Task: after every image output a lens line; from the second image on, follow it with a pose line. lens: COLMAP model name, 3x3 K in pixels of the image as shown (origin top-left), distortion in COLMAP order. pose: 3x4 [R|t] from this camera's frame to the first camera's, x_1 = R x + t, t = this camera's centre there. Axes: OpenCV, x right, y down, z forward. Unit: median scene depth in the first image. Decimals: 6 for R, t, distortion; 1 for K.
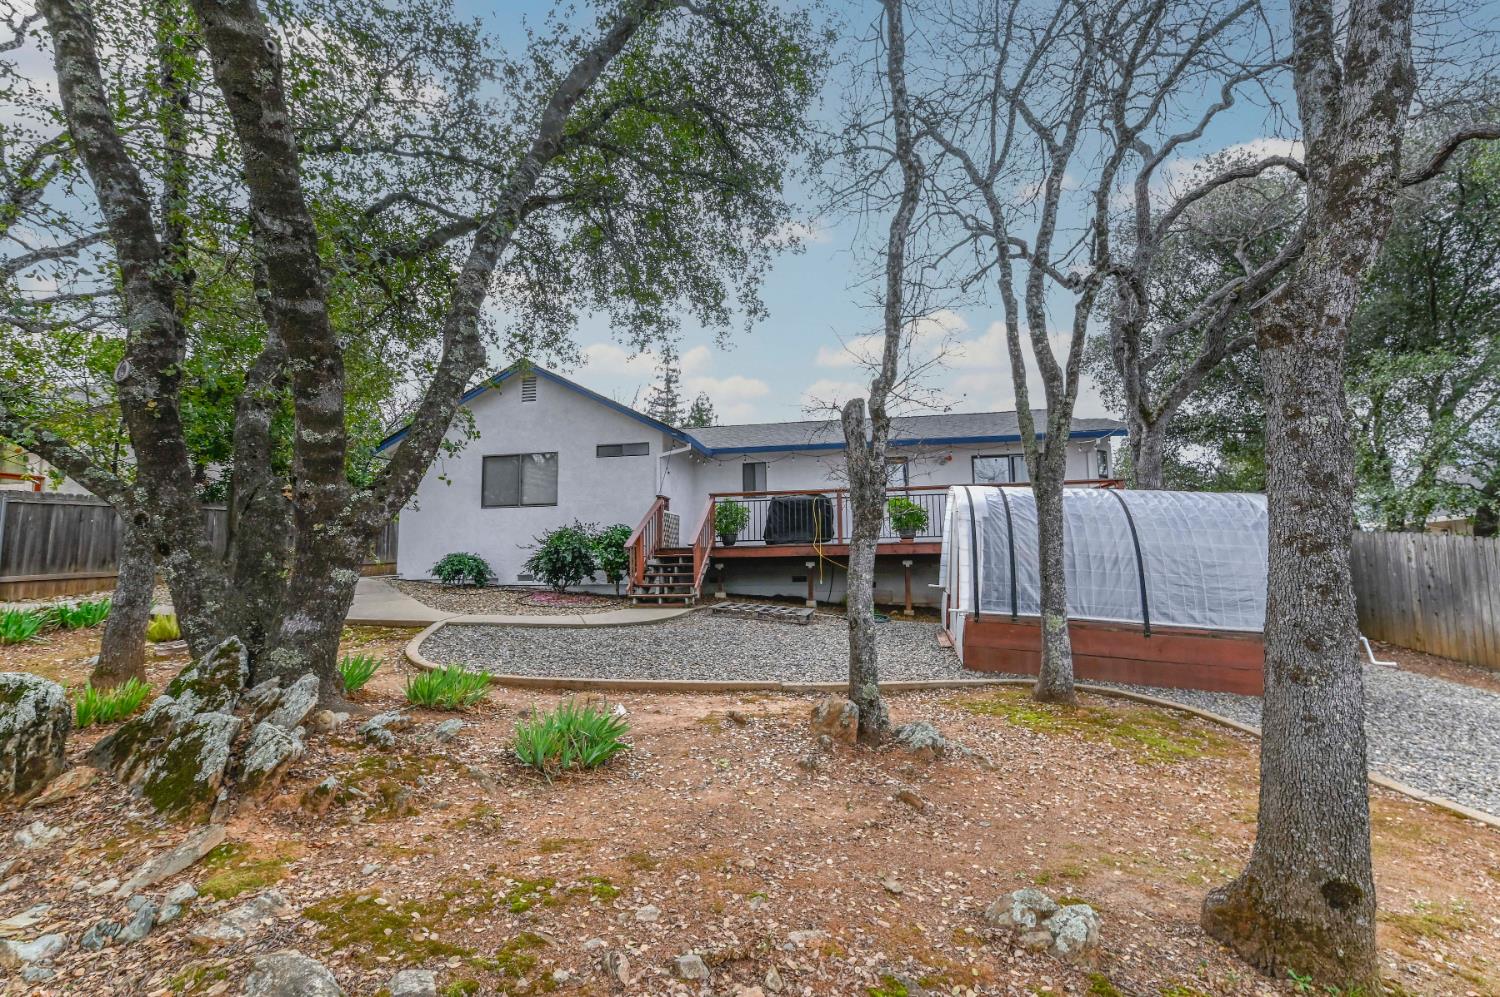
lens RADIAL K [[636.9, 0, 758.3], [0, 636.9, 507.0], [0, 0, 1]] dist [0.019729, -0.009961]
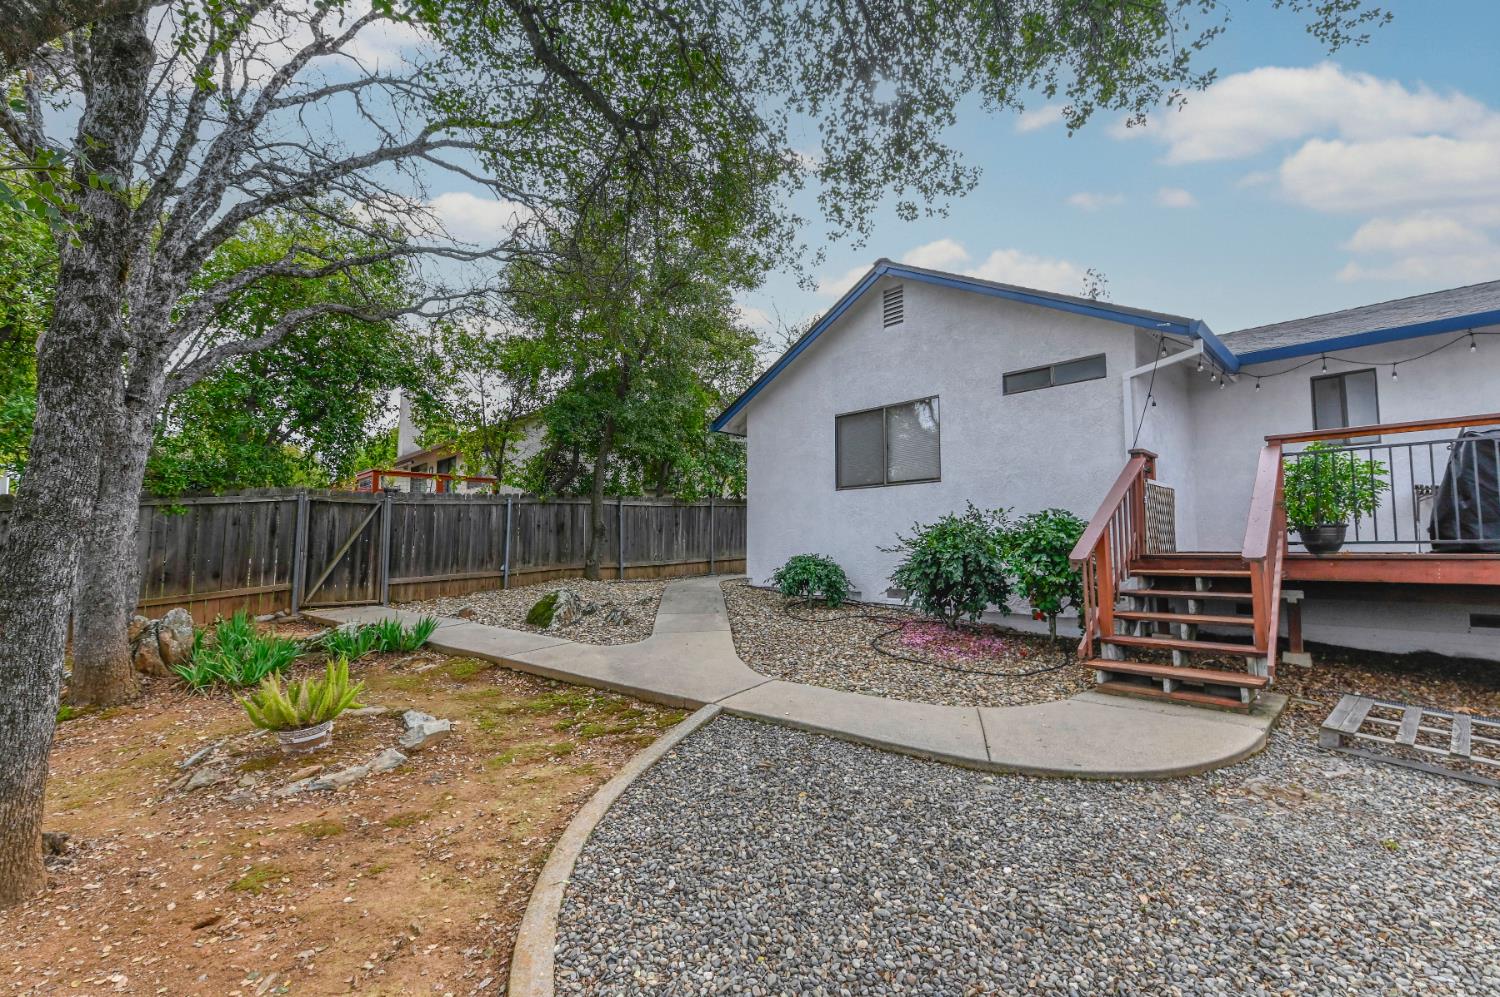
lens RADIAL K [[636.9, 0, 758.3], [0, 636.9, 507.0], [0, 0, 1]] dist [0.019729, -0.009961]
pose [[0.812479, -0.026571, -0.582384, -0.104098], [0.045816, 0.998781, 0.018349, 0.003692], [0.581187, -0.041590, 0.812706, 0.413907]]
